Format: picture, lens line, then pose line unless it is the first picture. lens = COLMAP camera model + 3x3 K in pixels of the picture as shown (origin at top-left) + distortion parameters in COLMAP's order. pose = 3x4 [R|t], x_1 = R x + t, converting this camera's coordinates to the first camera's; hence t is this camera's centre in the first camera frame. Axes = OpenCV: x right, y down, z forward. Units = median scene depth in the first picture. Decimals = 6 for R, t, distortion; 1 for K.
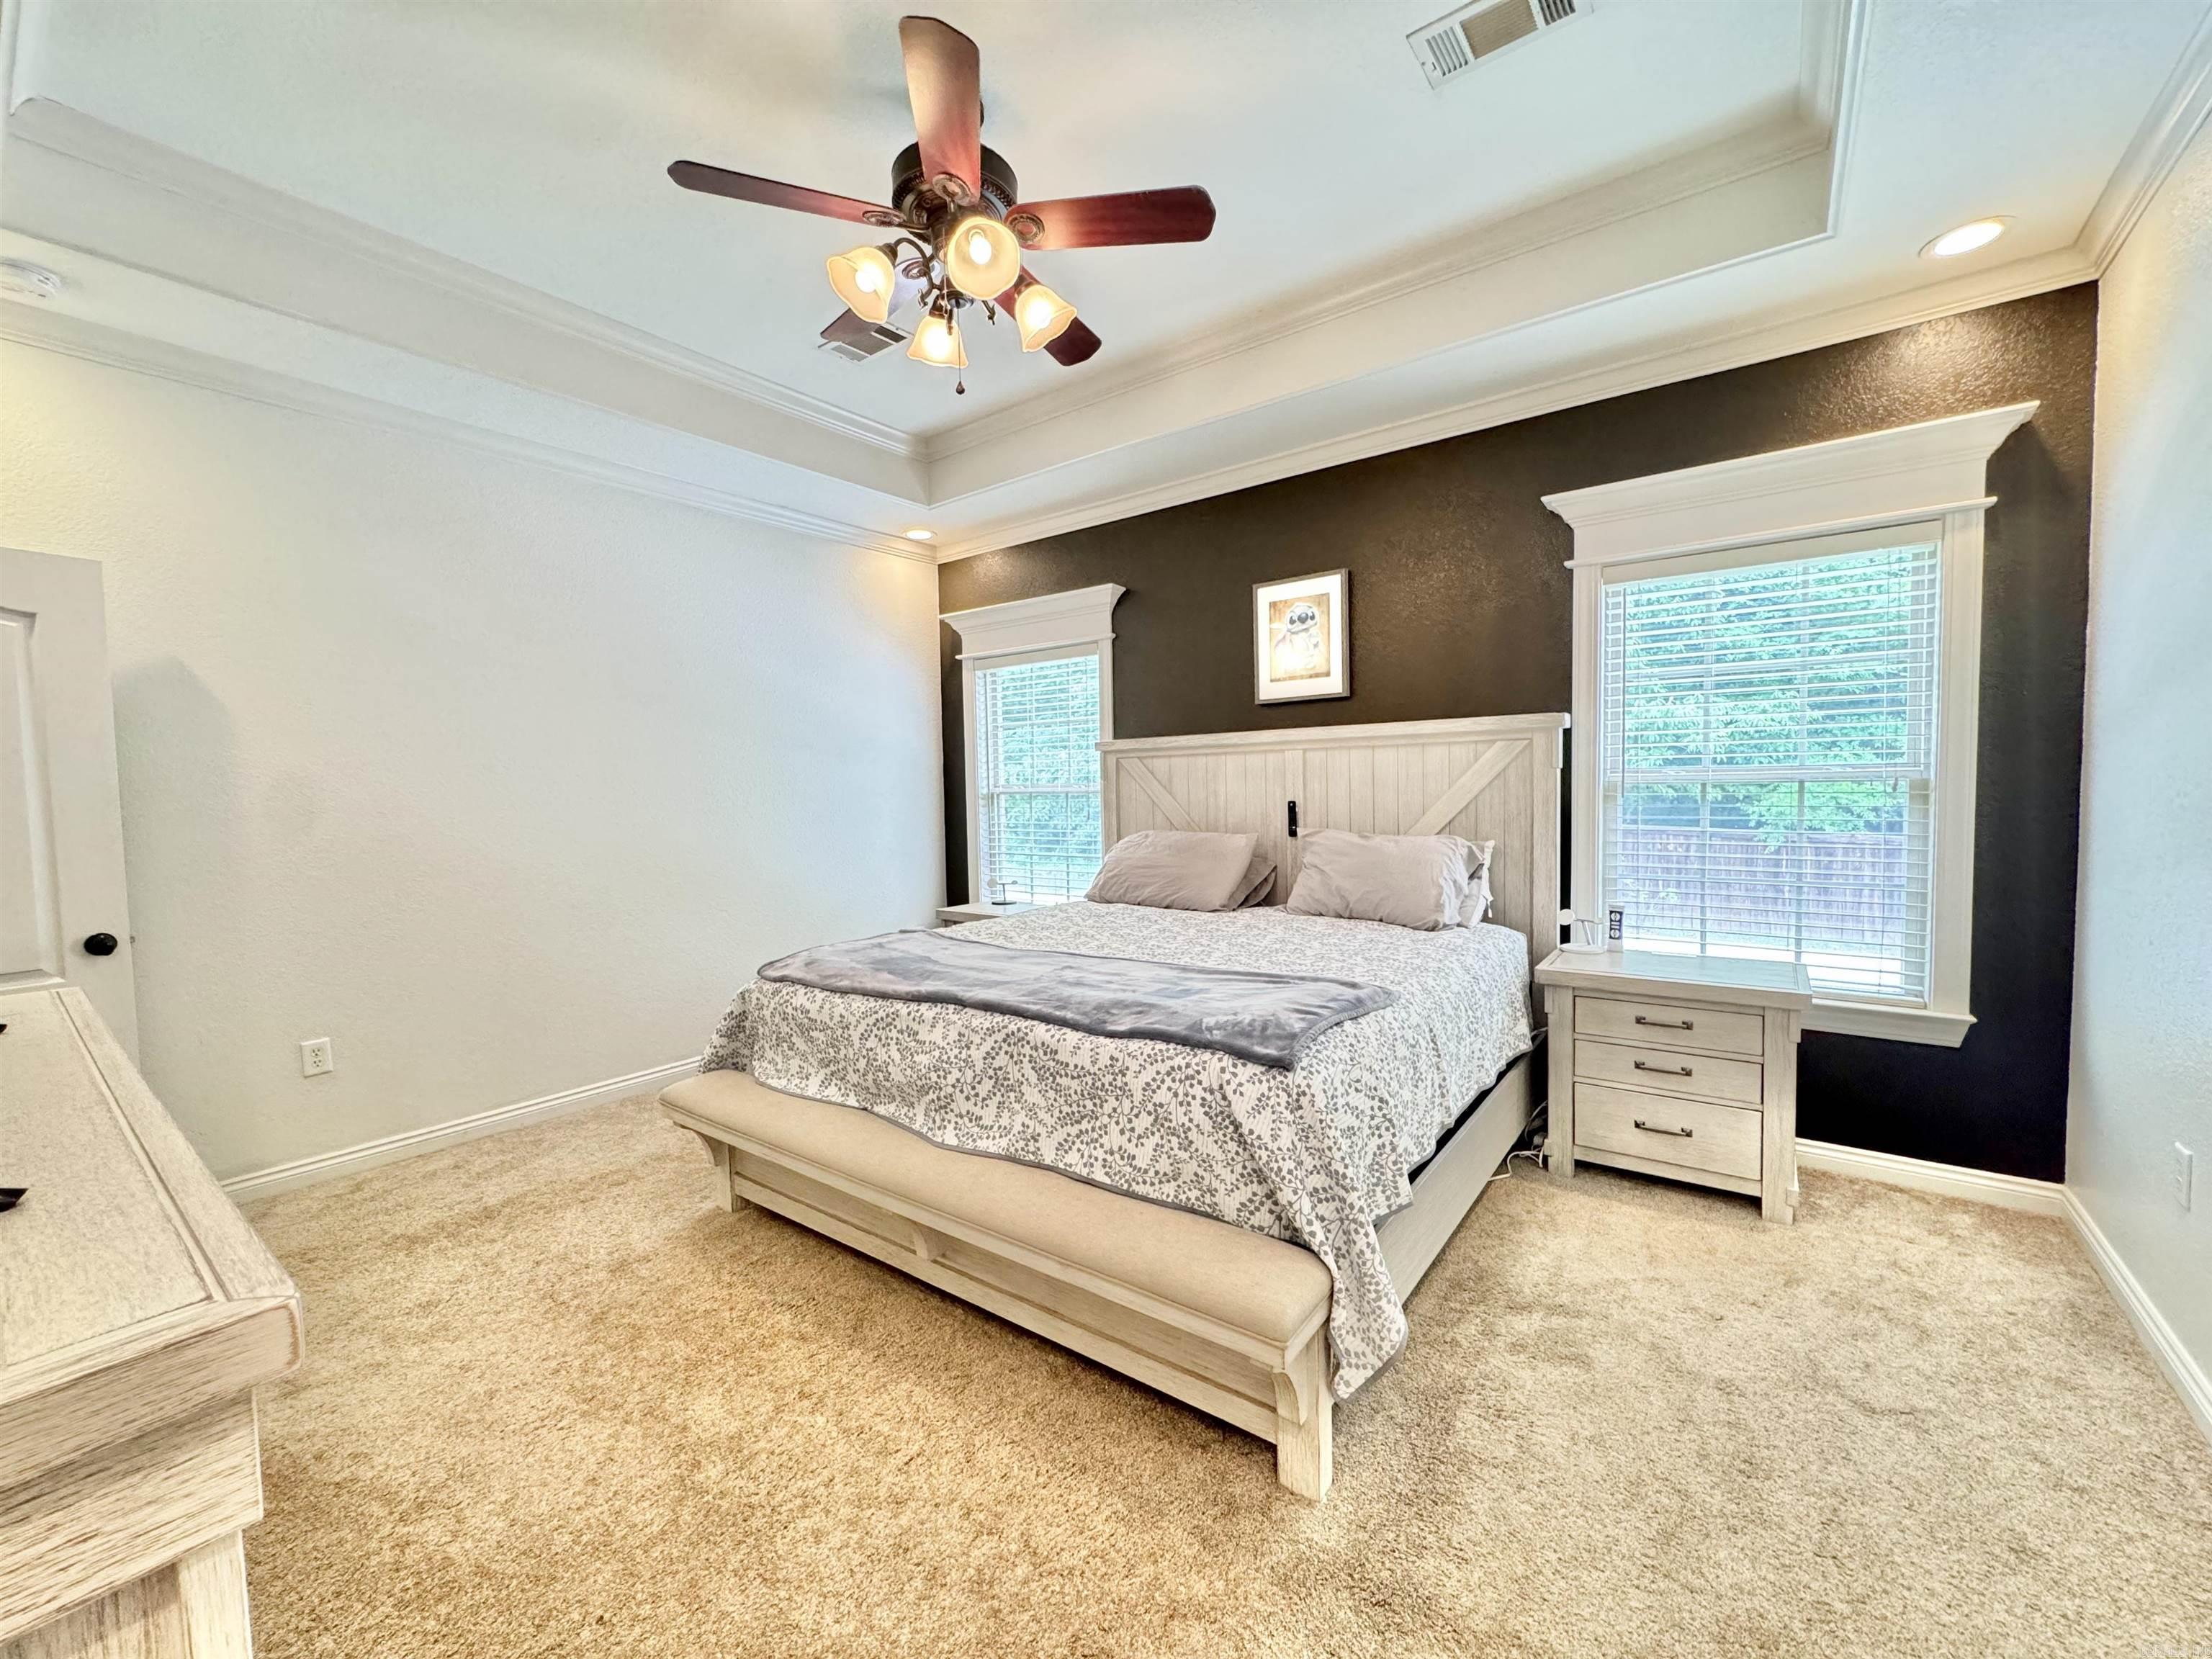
lens RADIAL K [[886.1, 0, 1107.3], [0, 886.1, 830.8], [0, 0, 1]] dist [-0.003525, 0.000411]
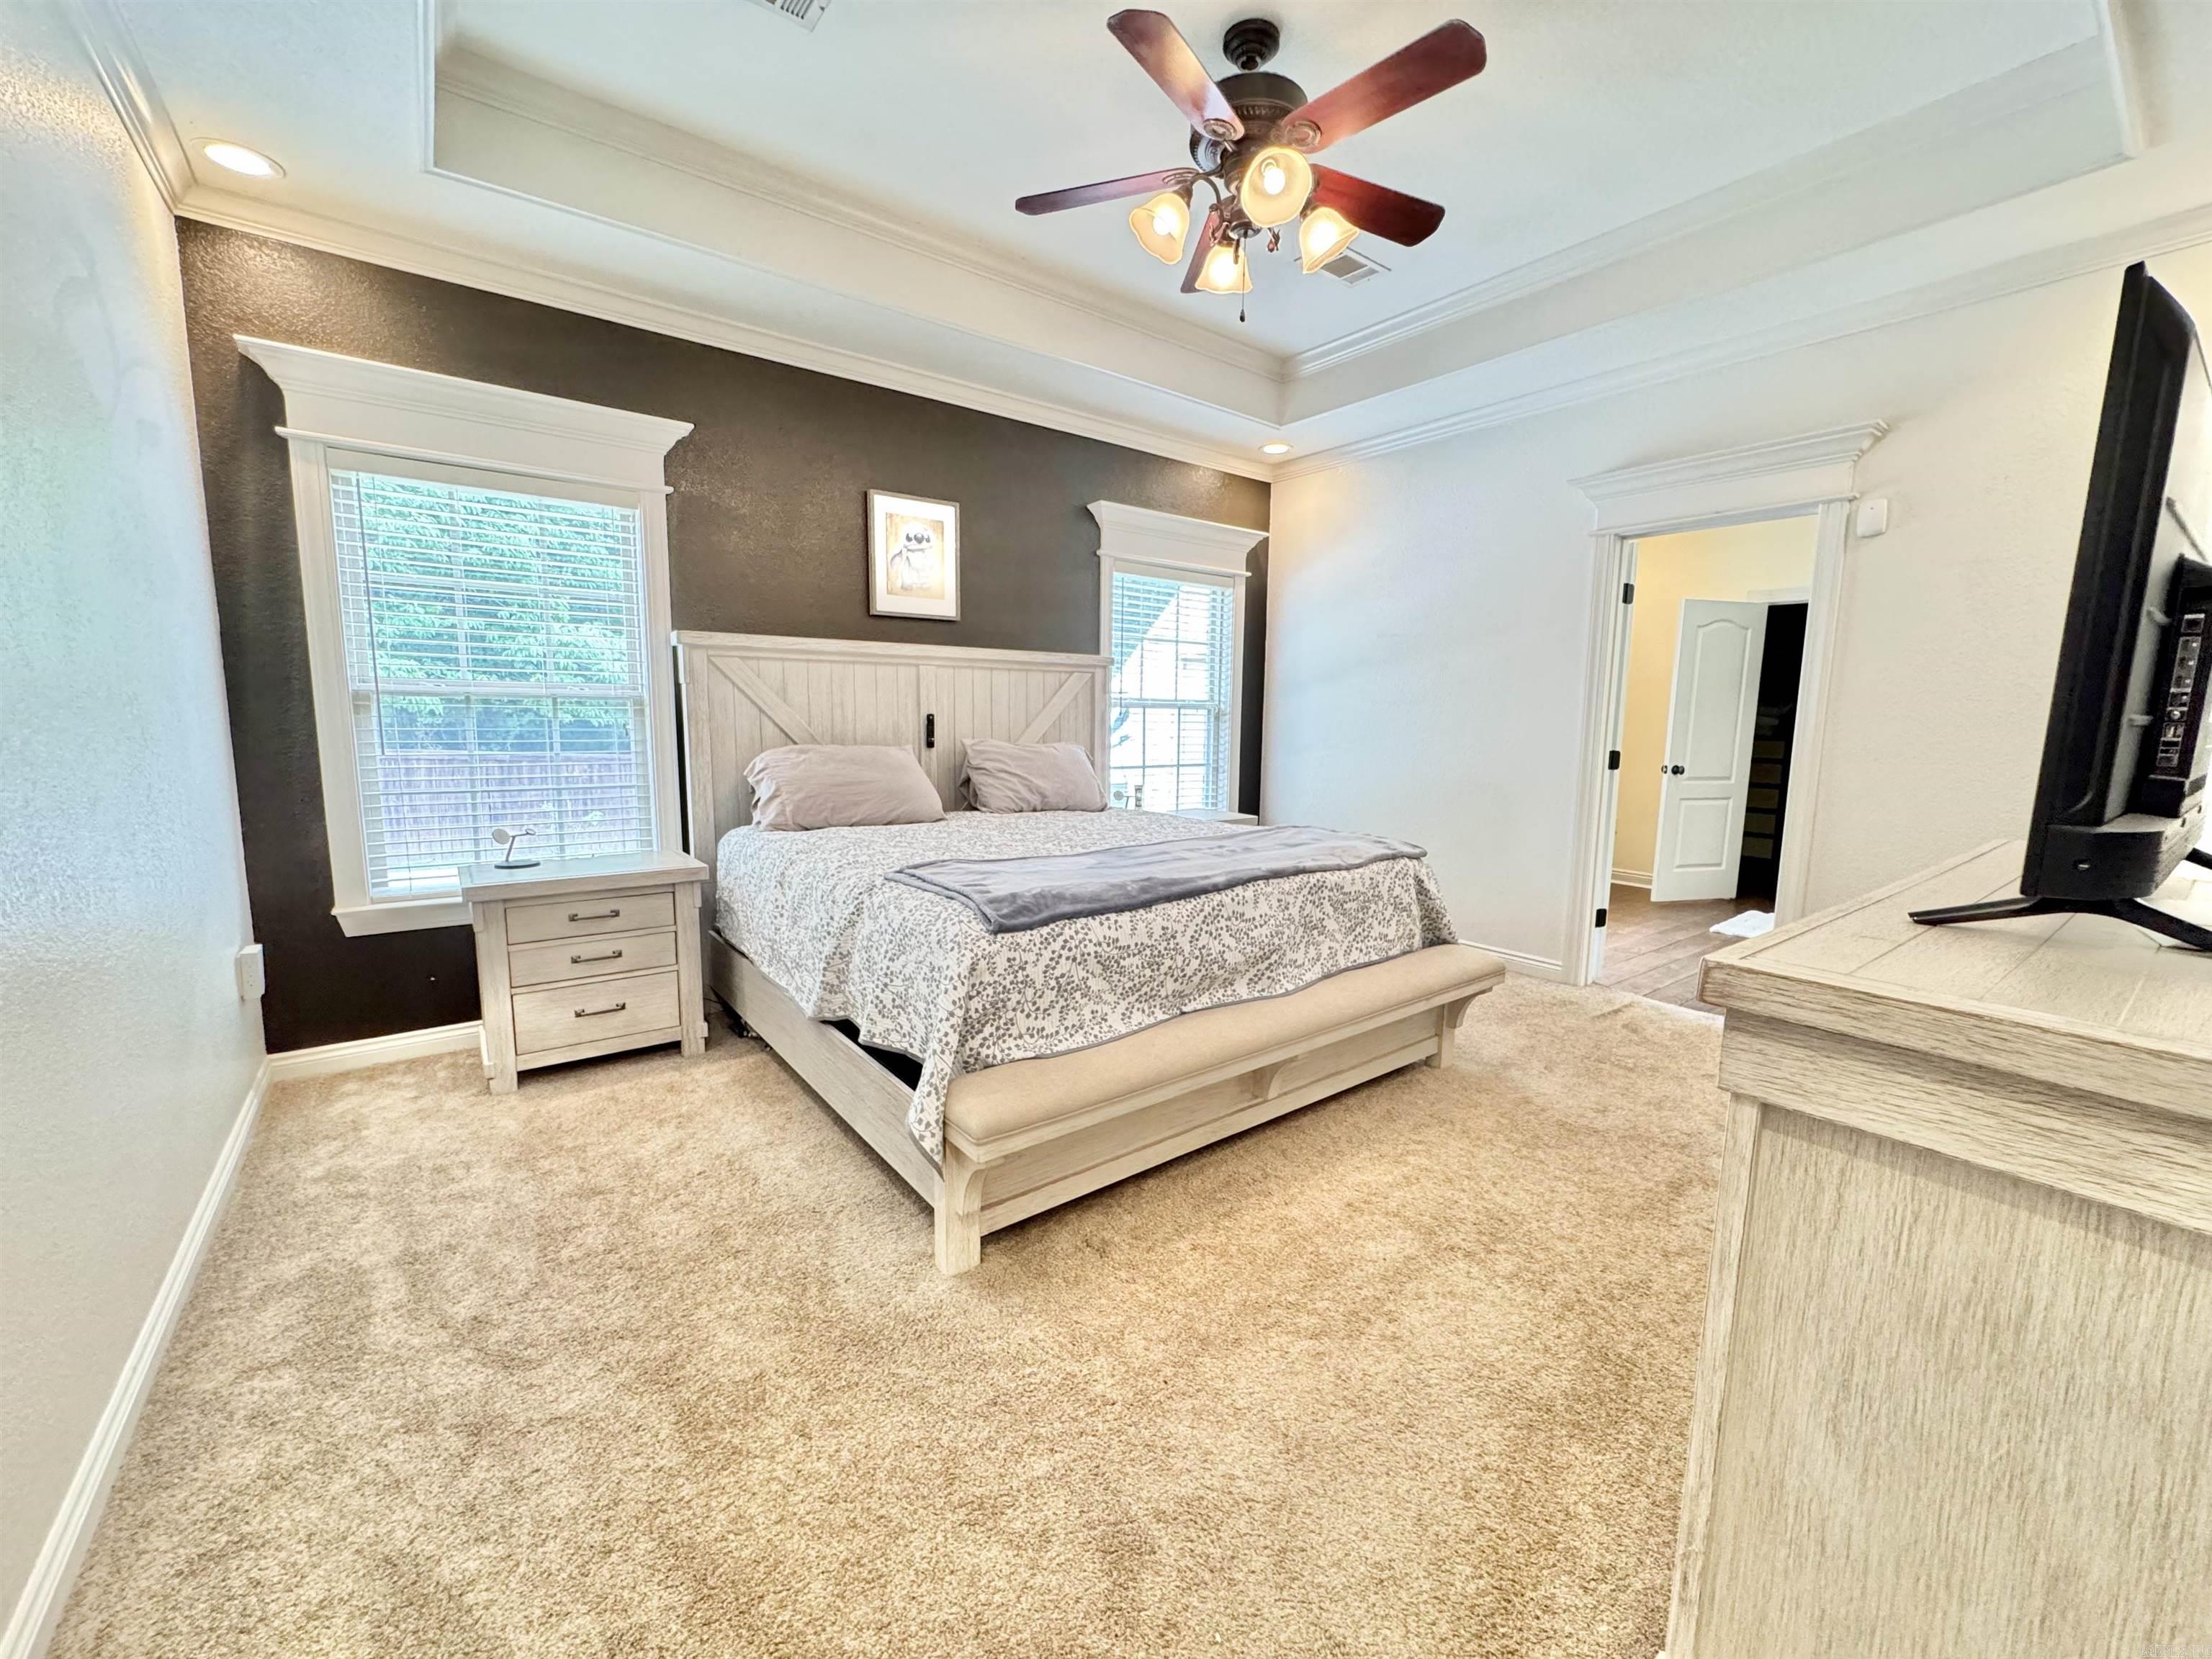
lens RADIAL K [[886.1, 0, 1107.3], [0, 886.1, 830.8], [0, 0, 1]] dist [-0.003525, 0.000411]
pose [[0.266376, -0.103779, 0.958266, -1.116669], [0.030192, 0.994597, 0.099321, 0.009774], [-0.963396, 0.002476, 0.268070, 0.743916]]
